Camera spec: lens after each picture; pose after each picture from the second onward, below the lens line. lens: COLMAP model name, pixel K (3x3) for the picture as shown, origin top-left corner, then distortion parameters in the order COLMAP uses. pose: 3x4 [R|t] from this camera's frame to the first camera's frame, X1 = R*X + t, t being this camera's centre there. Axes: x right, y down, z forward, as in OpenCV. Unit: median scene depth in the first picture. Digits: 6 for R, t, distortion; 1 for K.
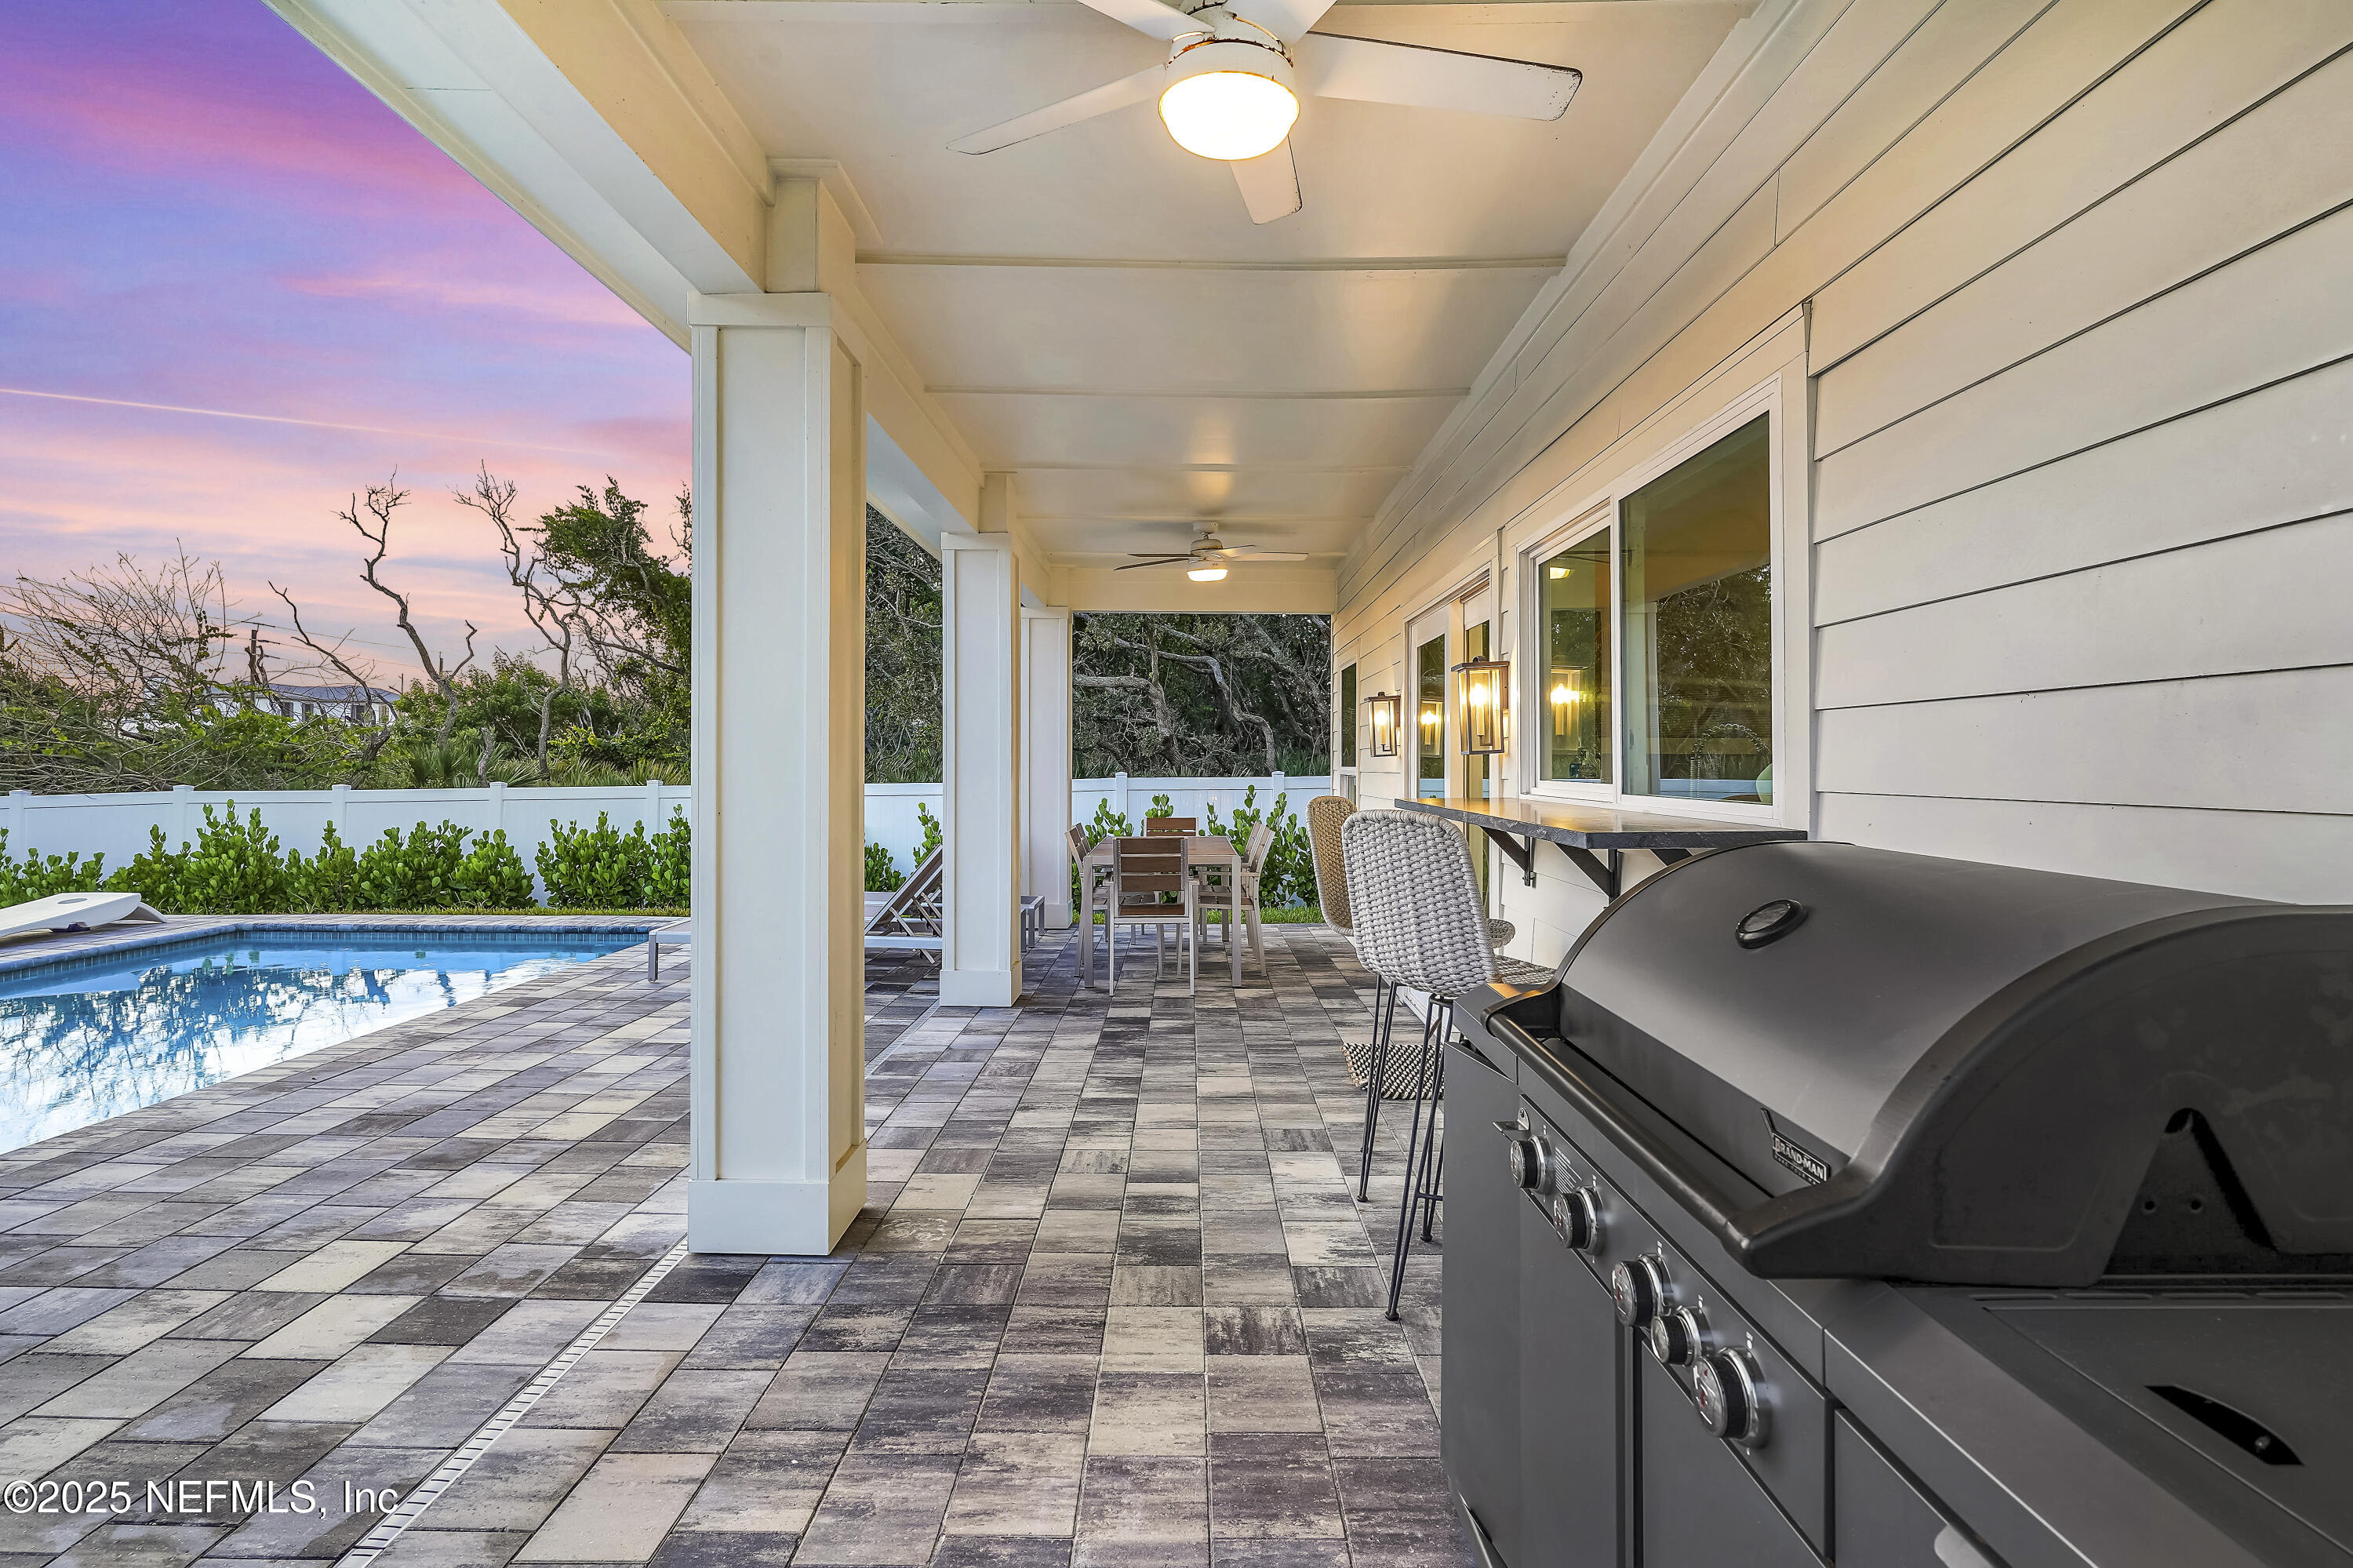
lens RADIAL K [[1137.8, 0, 1174.4], [0, 1137.8, 735.3], [0, 0, 1]] dist [-0.000452, 0.000001]
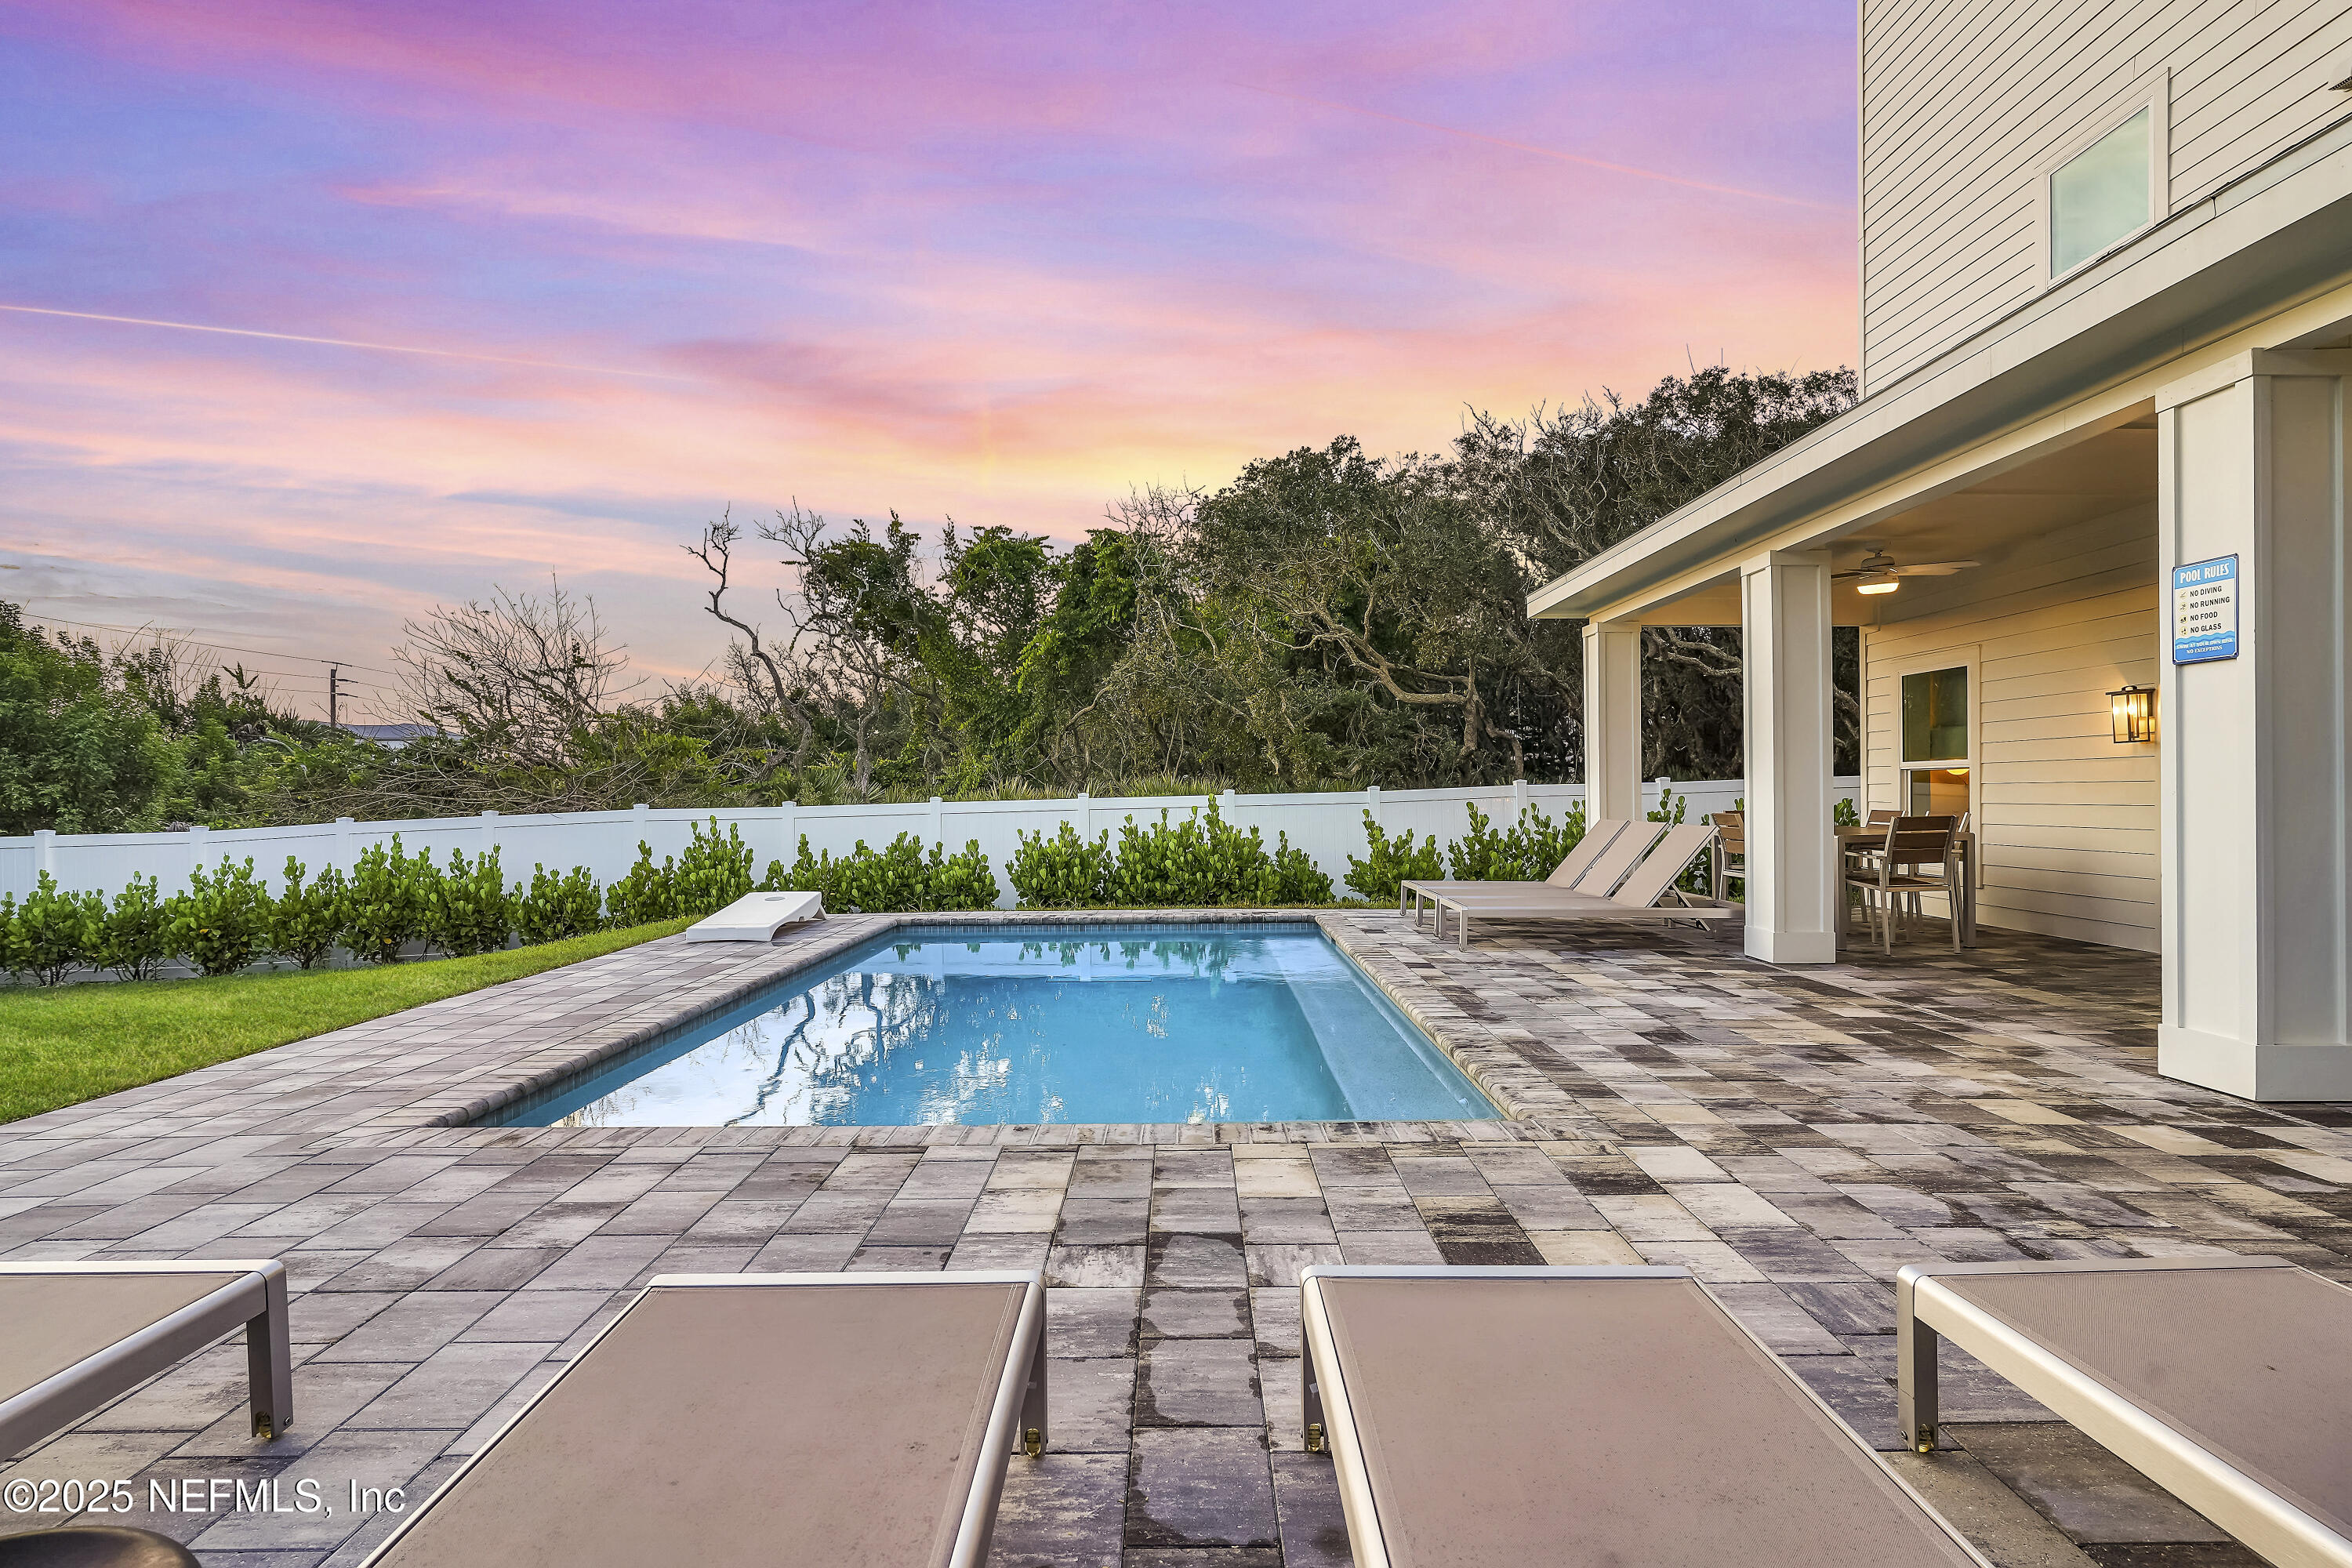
lens RADIAL K [[1116.6, 0, 1186.6], [0, 1116.6, 795.0], [0, 0, 1]] dist [-0.001712, -0.000030]
pose [[0.999798, -0.013471, 0.014915, -0.401307], [0.013060, 0.999542, 0.027296, 0.014216], [-0.015276, -0.027096, 0.999516, -0.057474]]
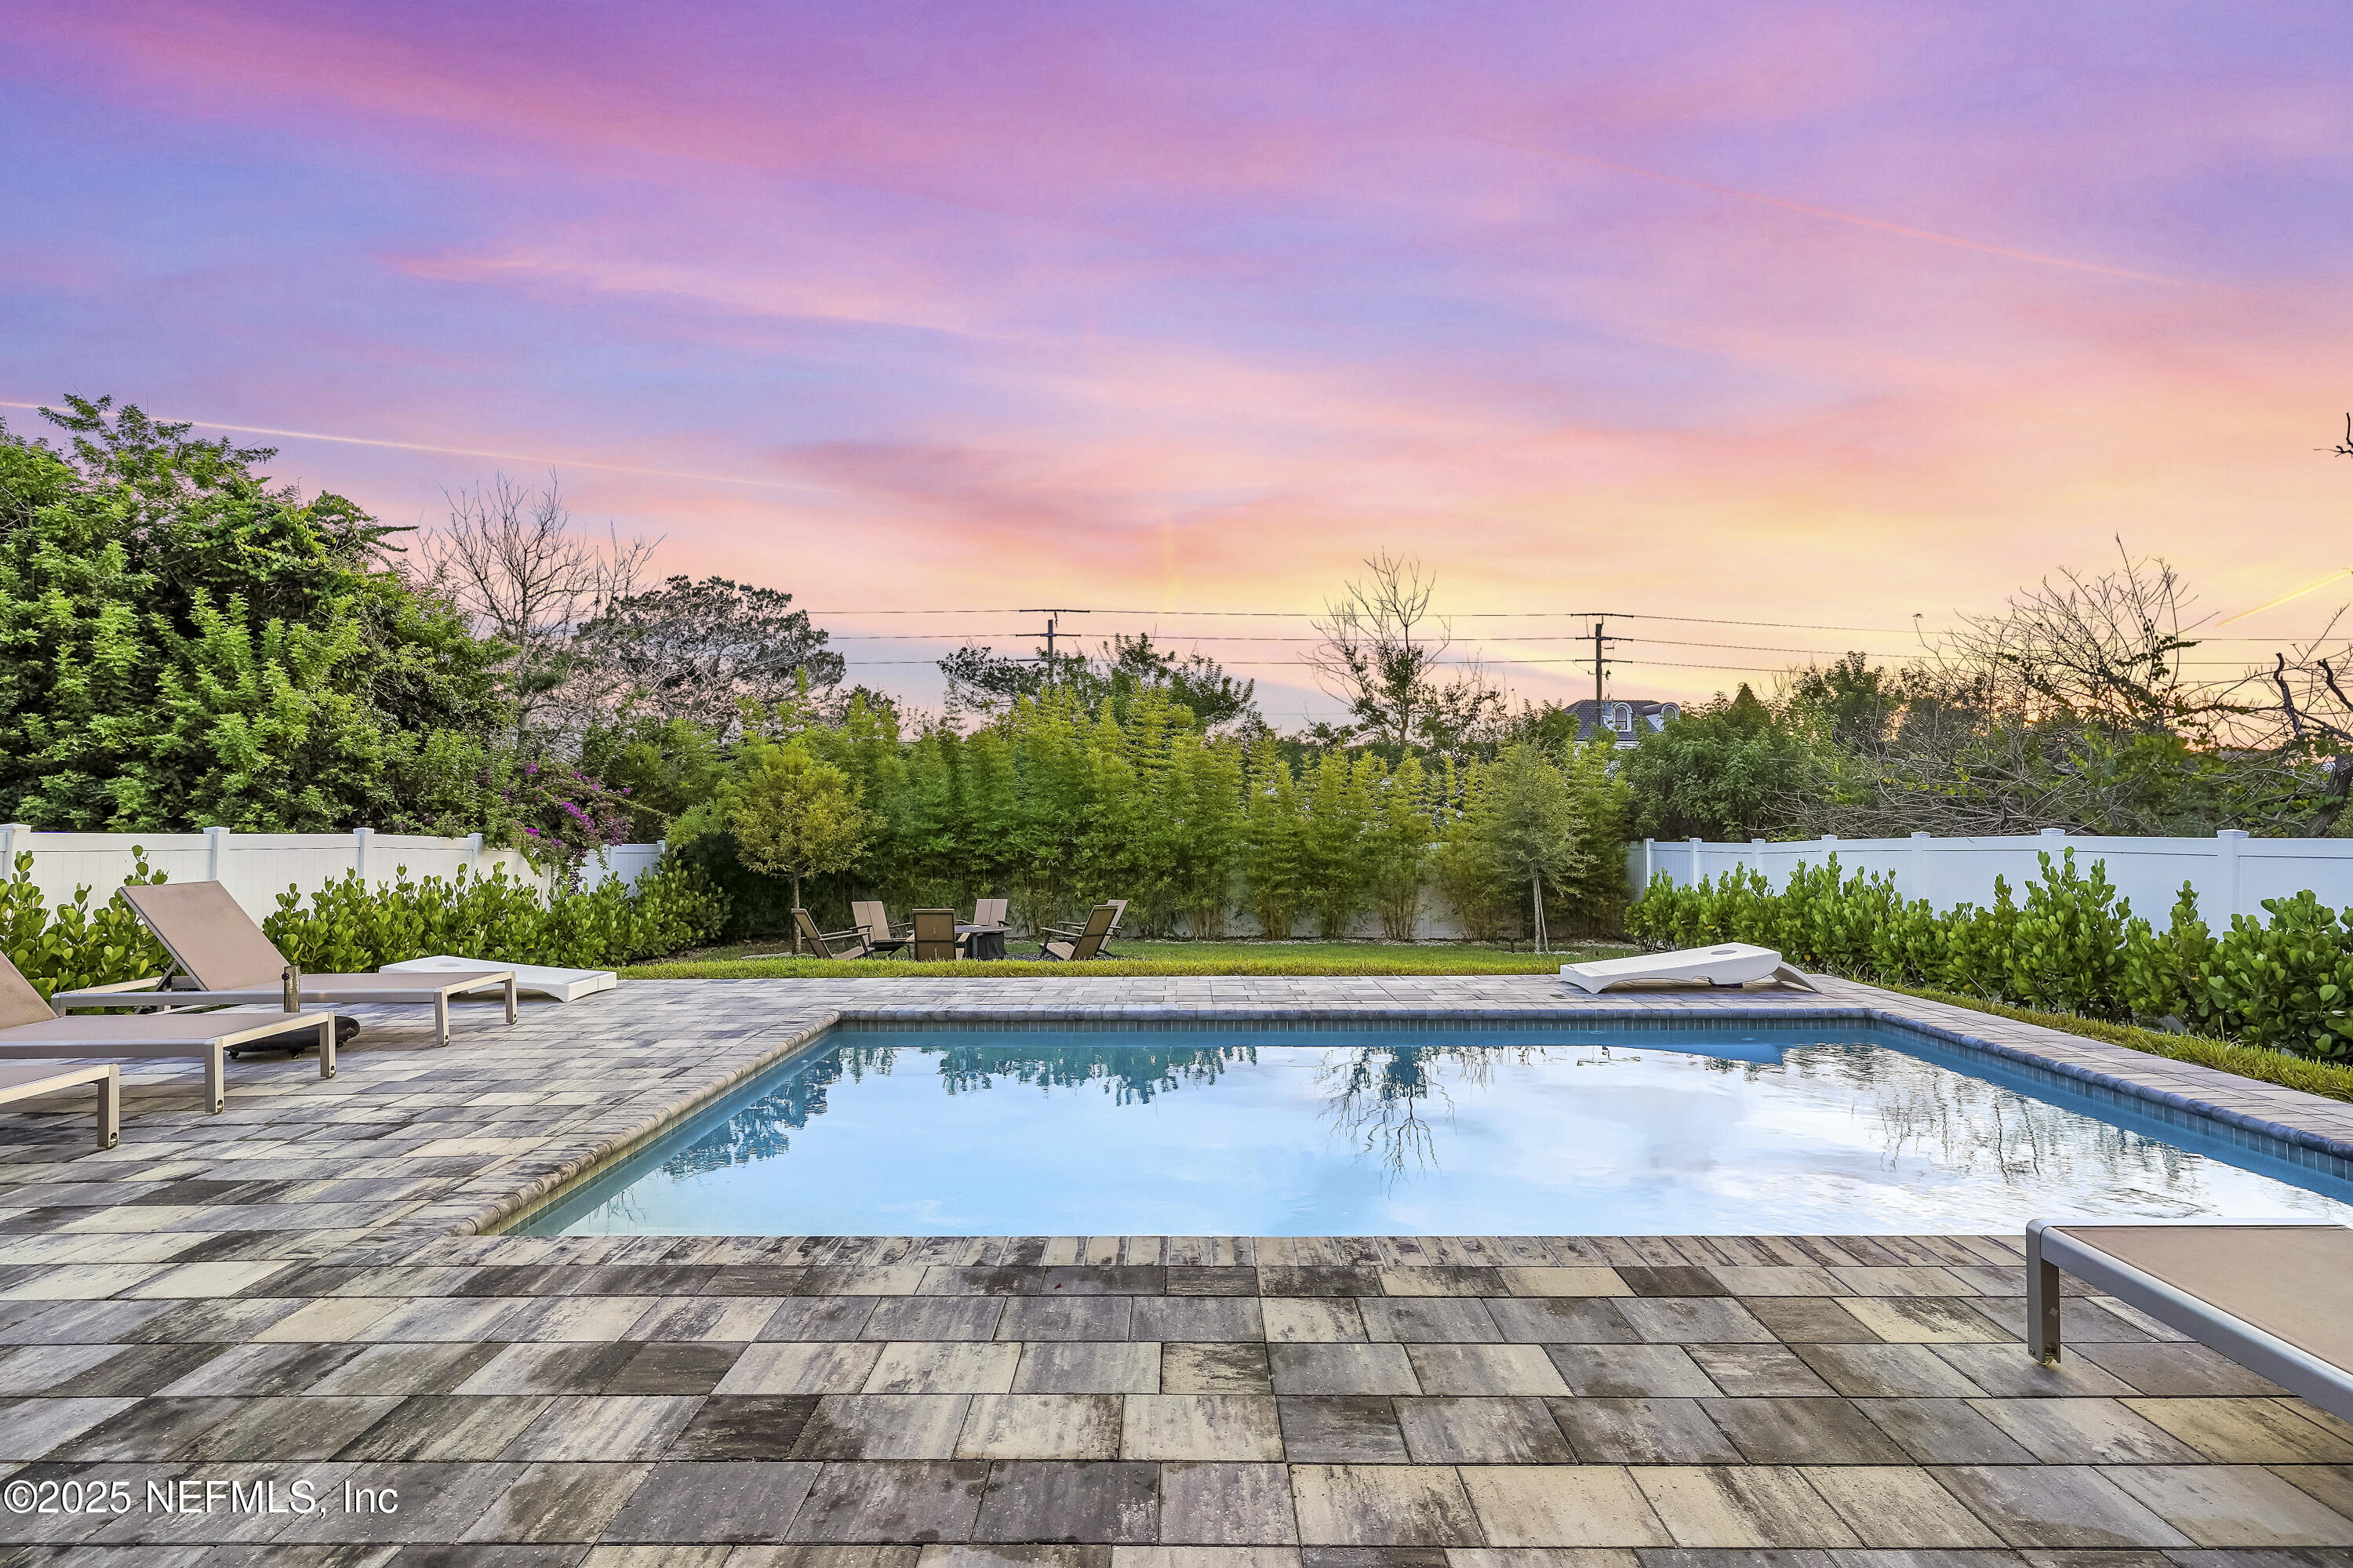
lens RADIAL K [[1137.9, 0, 1179.8], [0, 1137.9, 808.9], [0, 0, 1]] dist [0.002793, 0.001367]
pose [[0.014995, -0.010365, -0.999834, -0.057851], [0.030504, 0.999486, -0.009903, 0.019789], [0.999422, -0.030351, 0.015303, 0.382194]]
